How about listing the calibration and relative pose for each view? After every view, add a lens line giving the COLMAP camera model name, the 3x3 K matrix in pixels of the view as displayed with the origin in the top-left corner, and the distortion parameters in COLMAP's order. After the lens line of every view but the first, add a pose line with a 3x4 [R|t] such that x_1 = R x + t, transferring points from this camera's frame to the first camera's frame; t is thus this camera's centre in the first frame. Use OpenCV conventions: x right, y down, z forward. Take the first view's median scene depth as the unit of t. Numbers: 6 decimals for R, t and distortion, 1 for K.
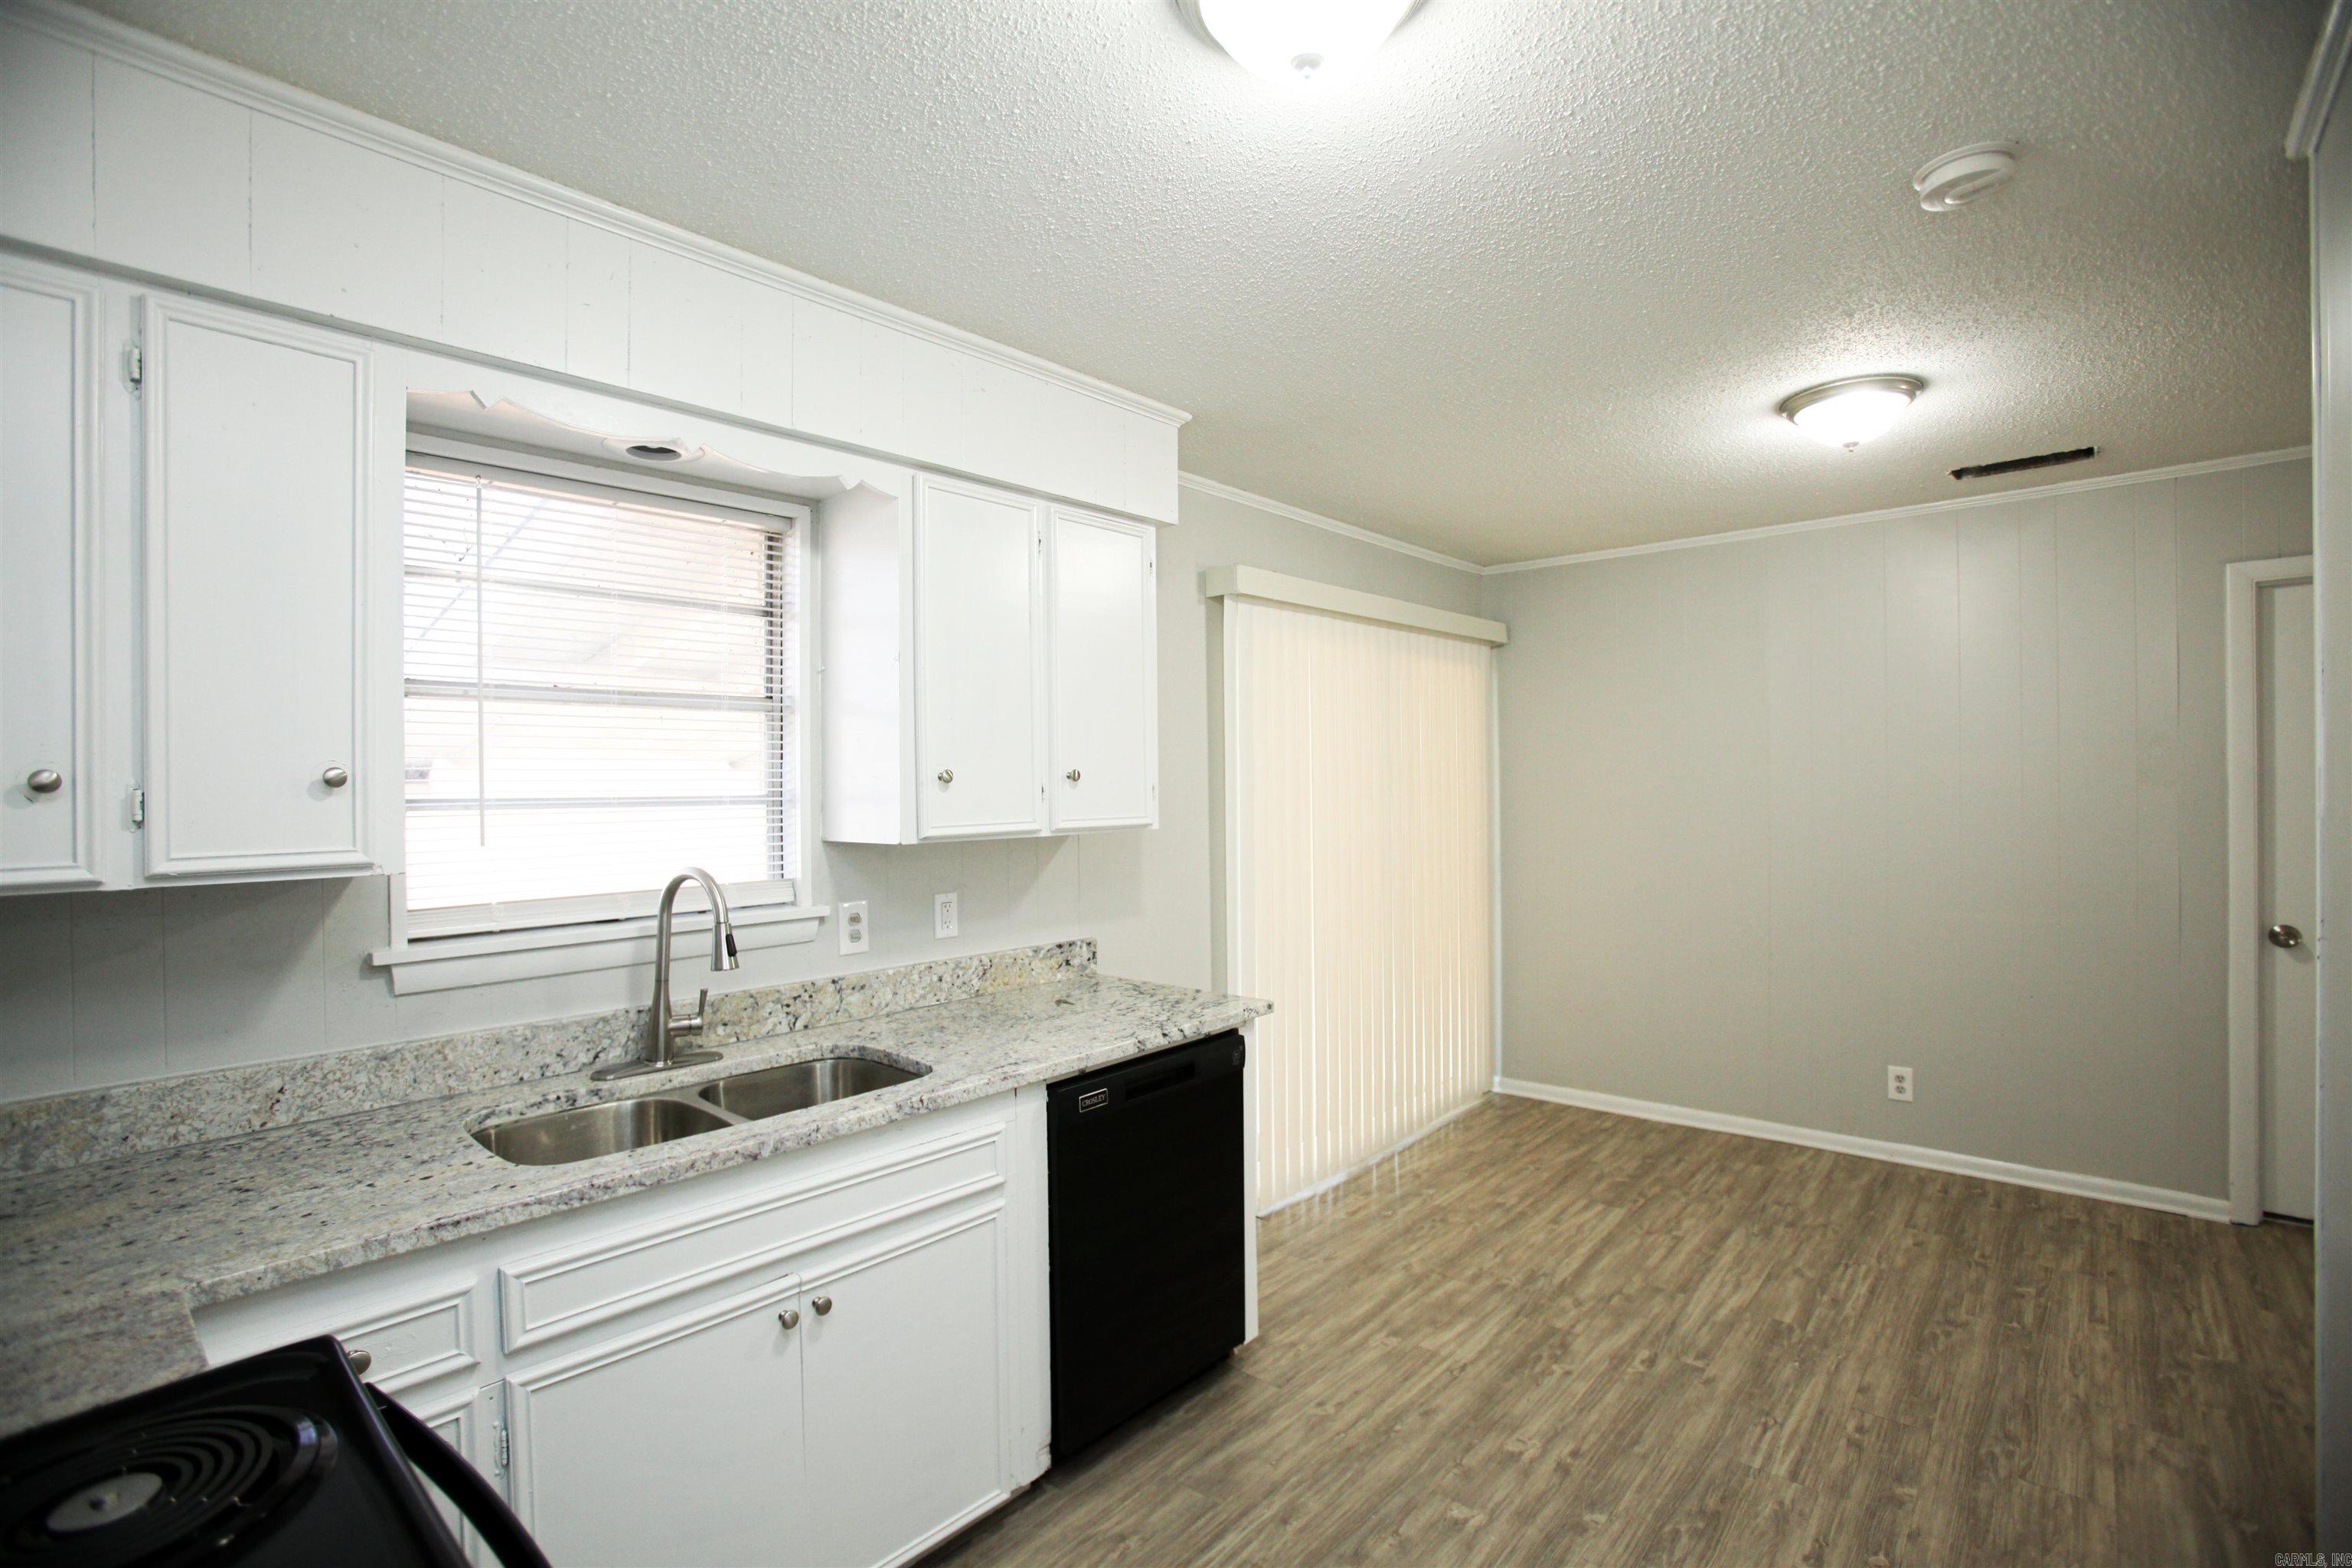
lens RADIAL K [[1080.0, 0, 1155.5], [0, 1080.0, 788.1], [0, 0, 1]] dist [-0.081999, 0.035891]
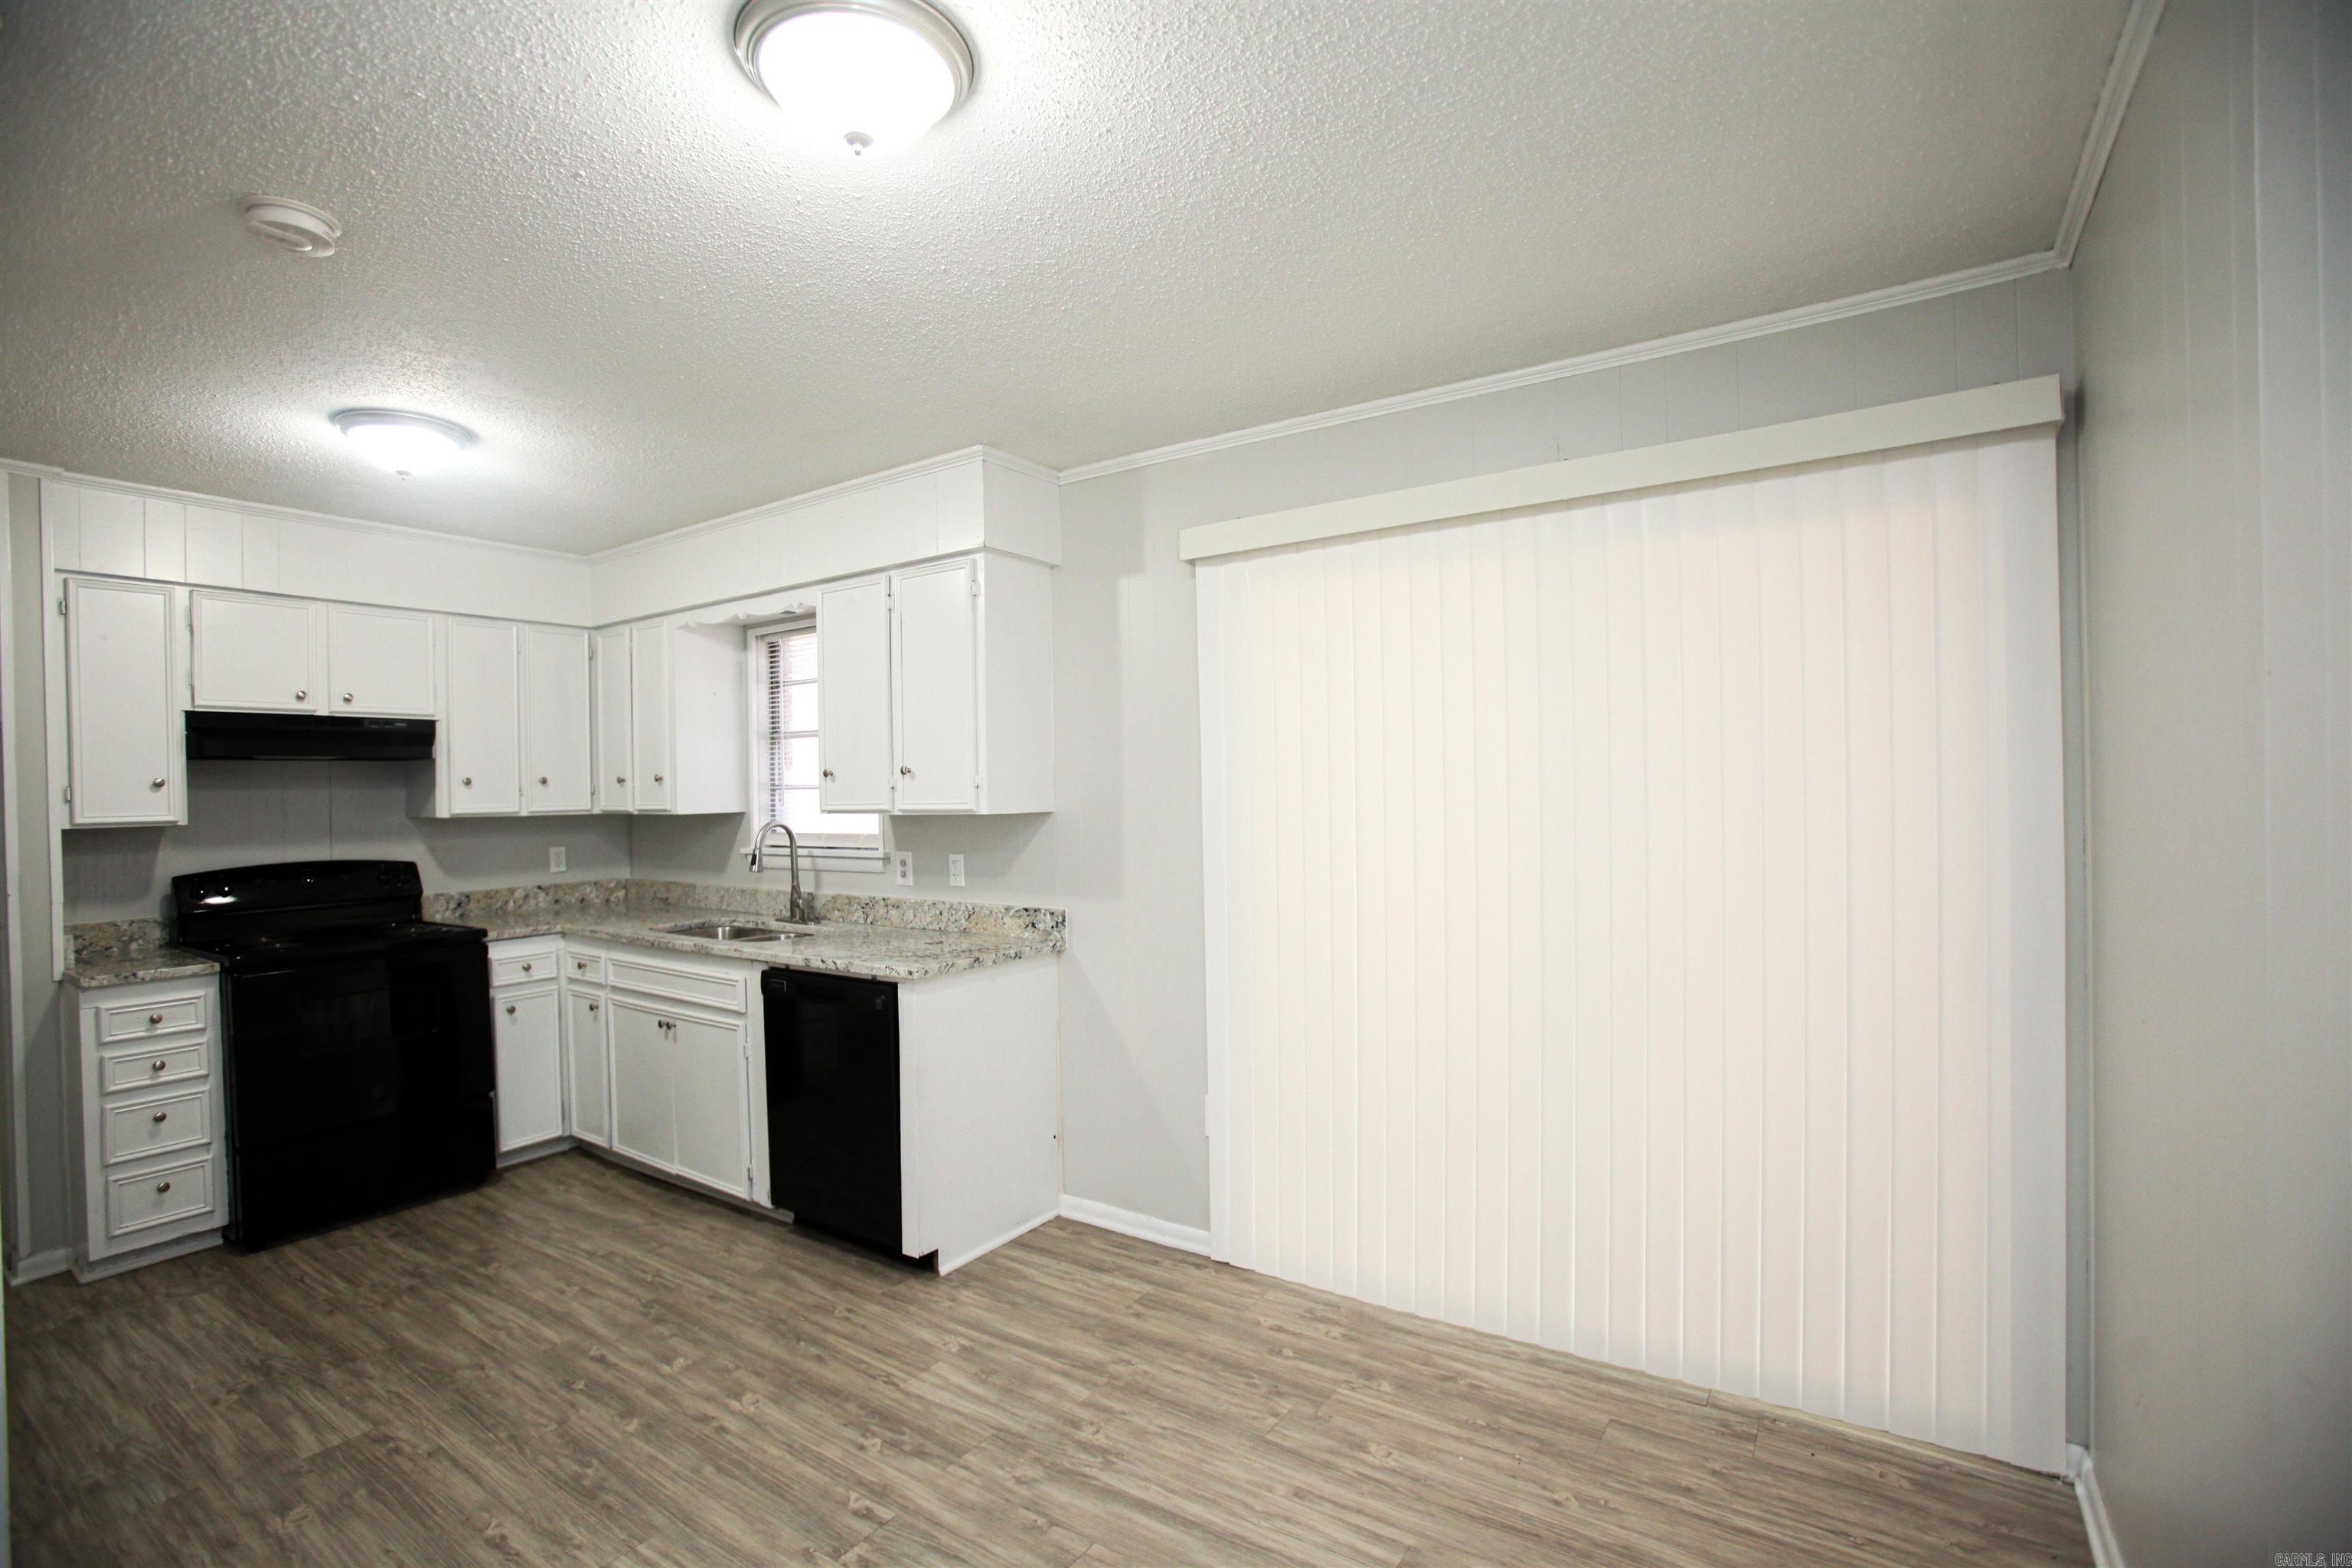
lens RADIAL K [[1080.0, 0, 1155.5], [0, 1080.0, 788.1], [0, 0, 1]] dist [-0.081999, 0.035891]
pose [[0.131457, 0.015204, -0.991205, 1.572141], [0.012383, 0.999779, 0.016978, -0.011130], [0.991244, -0.014506, 0.131240, 1.384328]]
